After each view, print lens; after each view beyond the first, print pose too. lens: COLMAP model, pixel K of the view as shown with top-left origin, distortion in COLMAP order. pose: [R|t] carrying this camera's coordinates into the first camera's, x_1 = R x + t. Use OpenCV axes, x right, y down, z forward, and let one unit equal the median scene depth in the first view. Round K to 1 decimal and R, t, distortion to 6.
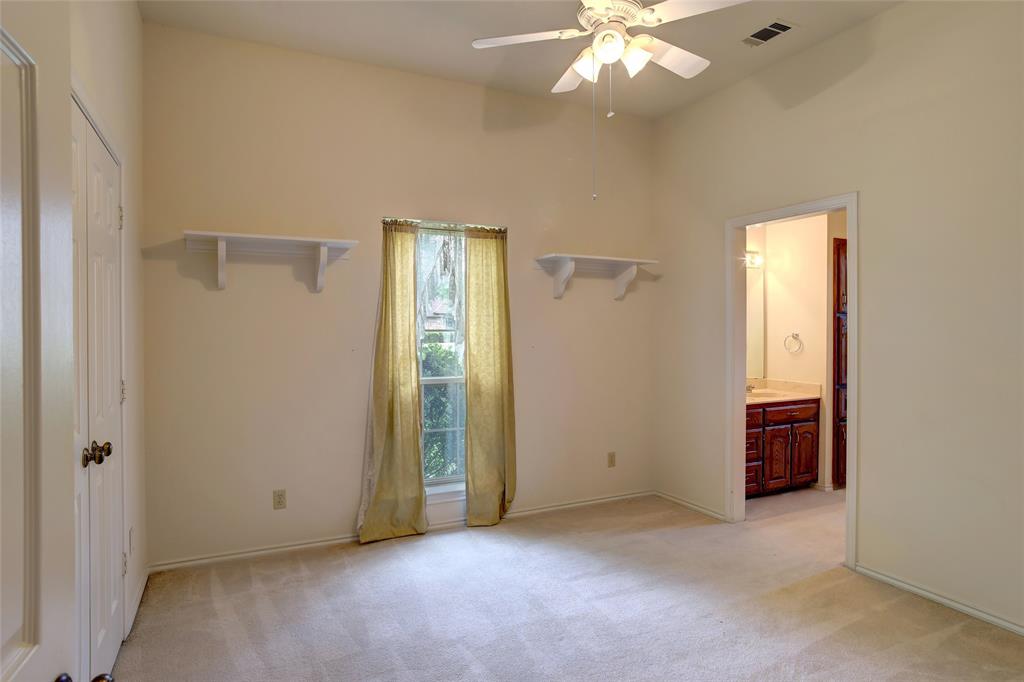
lens RADIAL K [[585.5, 0, 520.1], [0, 585.5, 341.2], [0, 0, 1]] dist [-0.047140, 0.029420]
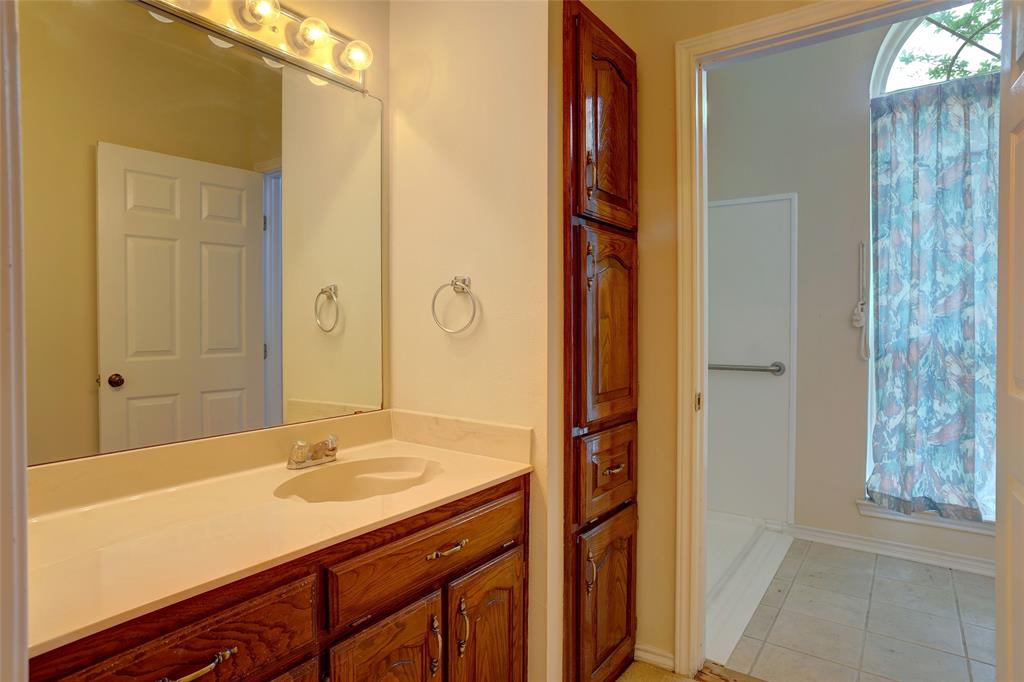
lens RADIAL K [[585.5, 0, 515.3], [0, 585.5, 339.1], [0, 0, 1]] dist [-0.047140, 0.029420]
pose [[0.877587, -0.006767, 0.479369, 0.354539], [0.005274, 0.999976, 0.004462, 0.022574], [-0.479388, -0.001387, 0.877602, 0.717493]]
